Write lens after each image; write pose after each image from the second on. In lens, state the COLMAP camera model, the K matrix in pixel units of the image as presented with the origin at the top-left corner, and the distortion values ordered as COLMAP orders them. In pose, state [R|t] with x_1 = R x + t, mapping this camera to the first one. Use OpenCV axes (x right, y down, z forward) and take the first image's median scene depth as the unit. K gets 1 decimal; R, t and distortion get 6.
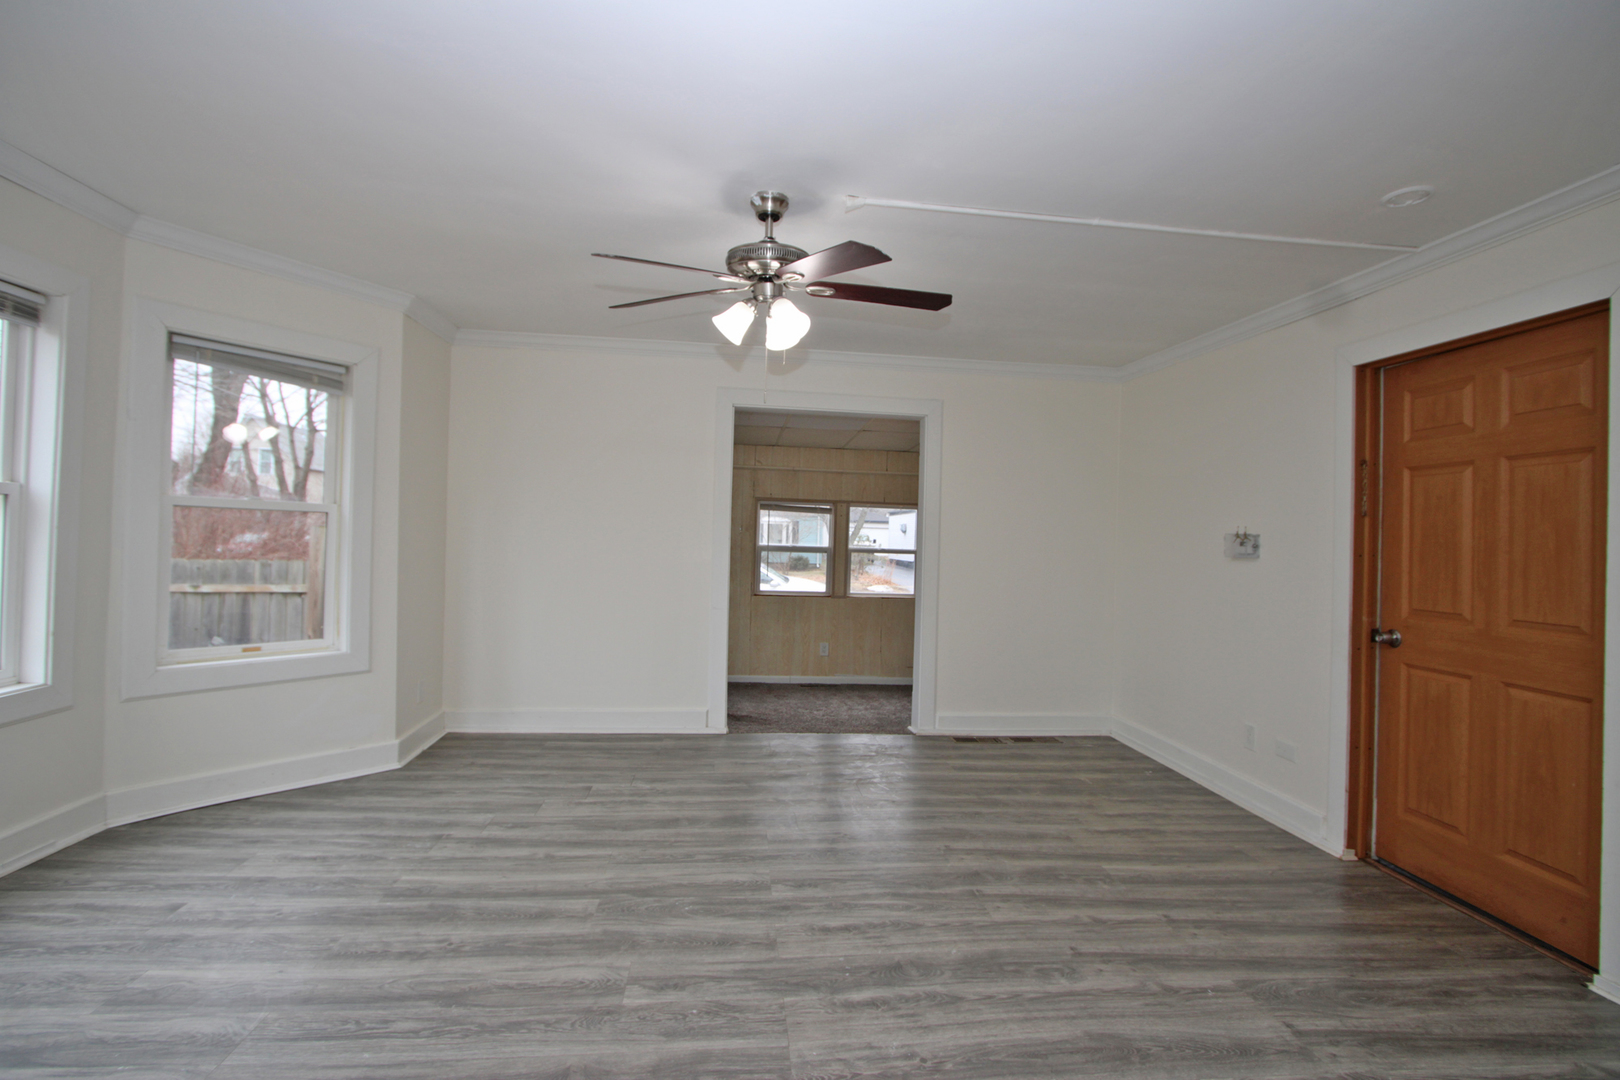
lens RADIAL K [[737.9, 0, 807.3], [0, 737.9, 532.2], [0, 0, 1]] dist [-0.021838, 0.004247]
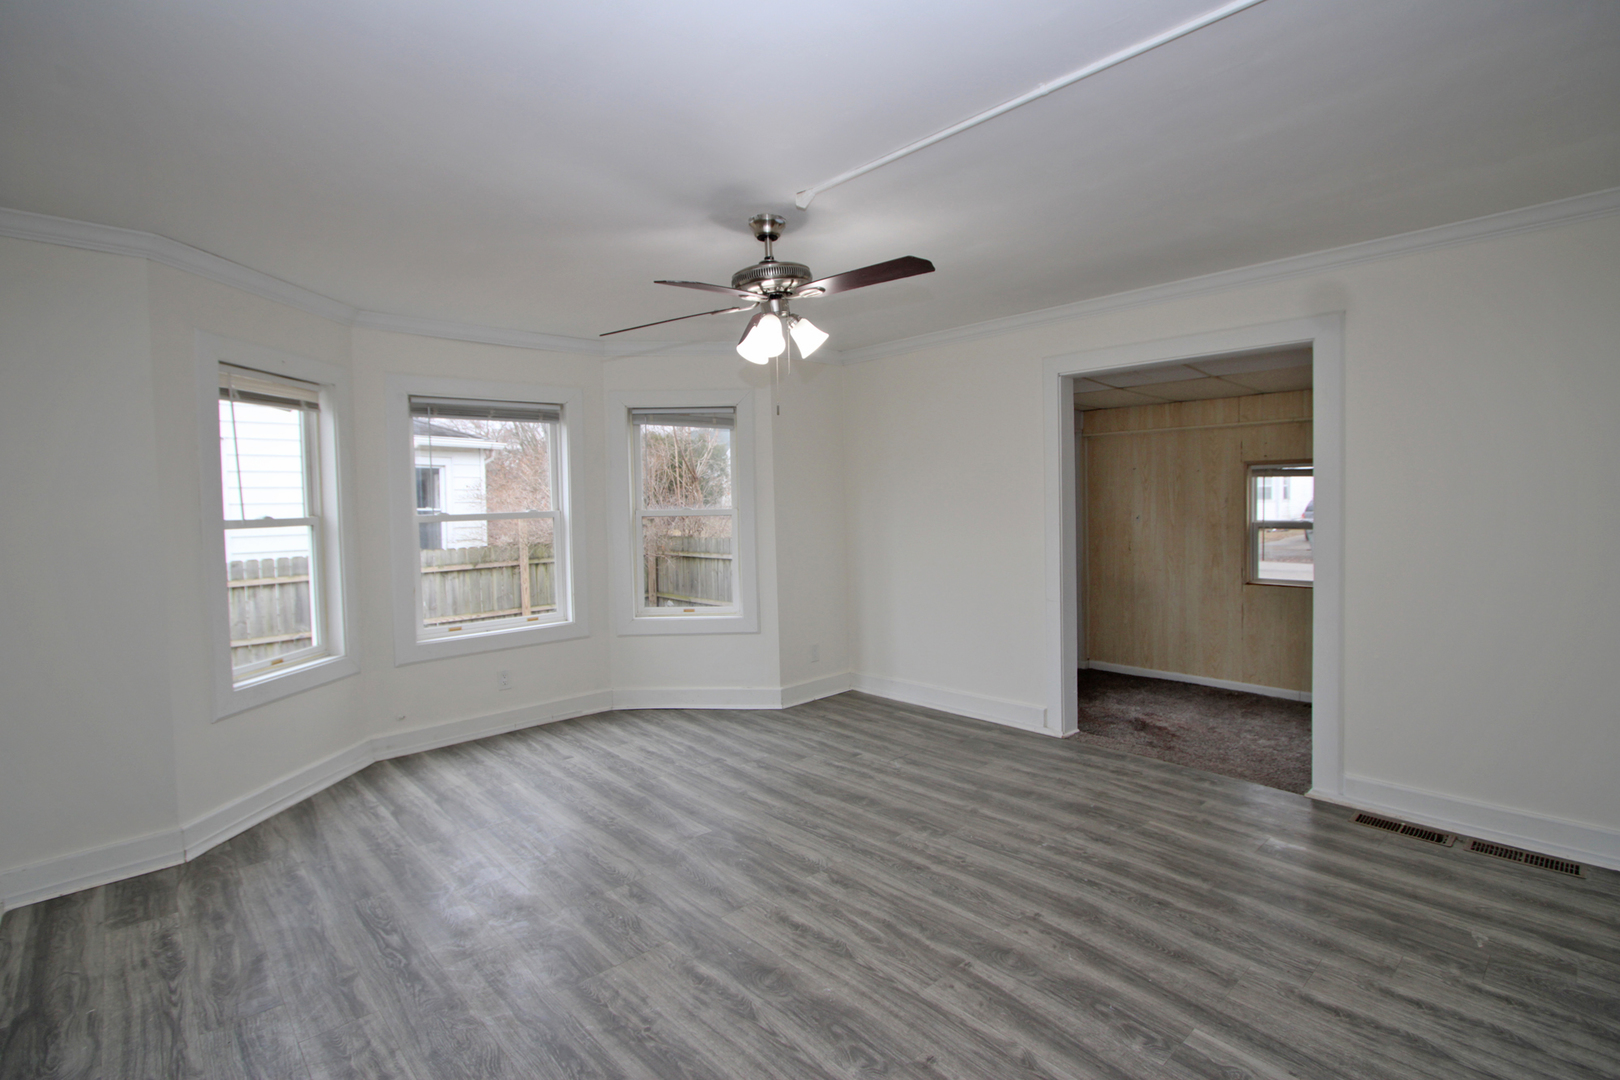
lens RADIAL K [[737.9, 0, 769.4], [0, 737.9, 529.8], [0, 0, 1]] dist [-0.021838, 0.004247]
pose [[0.595266, -0.014291, -0.803402, 0.623863], [0.044683, 0.998883, 0.015339, -0.021305], [0.802286, -0.045029, 0.595240, 0.279679]]
